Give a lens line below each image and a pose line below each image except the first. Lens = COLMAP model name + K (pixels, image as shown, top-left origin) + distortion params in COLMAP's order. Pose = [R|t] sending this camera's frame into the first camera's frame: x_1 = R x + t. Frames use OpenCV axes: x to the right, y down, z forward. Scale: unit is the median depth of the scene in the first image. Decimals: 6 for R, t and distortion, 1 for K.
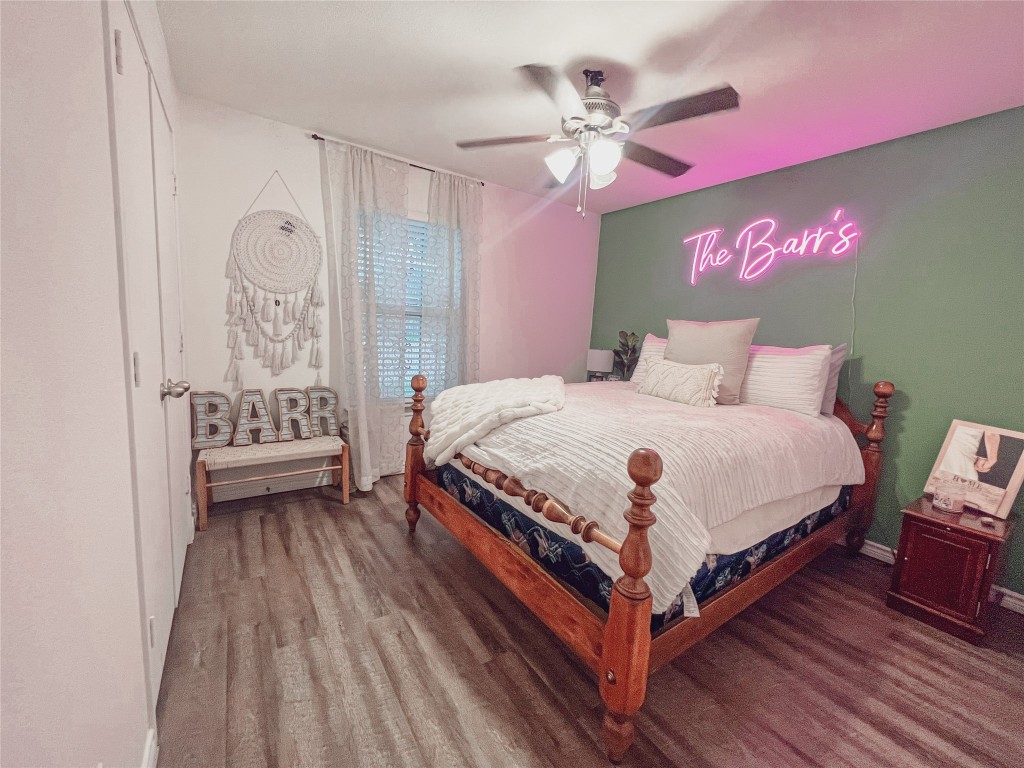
lens RADIAL K [[417.1, 0, 513.3], [0, 417.1, 378.6], [0, 0, 1]] dist [-0.003721, 0.000235]
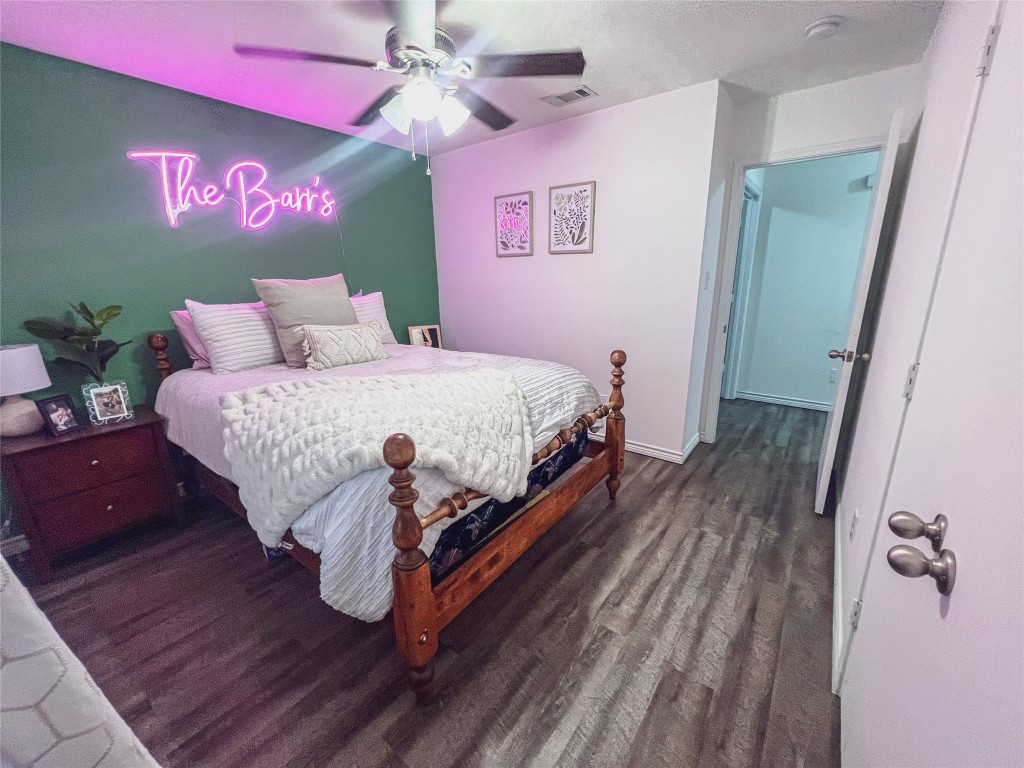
lens RADIAL K [[417.1, 0, 508.5], [0, 417.1, 384.3], [0, 0, 1]] dist [-0.003721, 0.000235]
pose [[-0.319706, -0.295615, 0.900222, -1.015914], [0.115618, 0.930815, 0.346722, -0.321881], [-0.940436, 0.214931, -0.263409, 1.479052]]
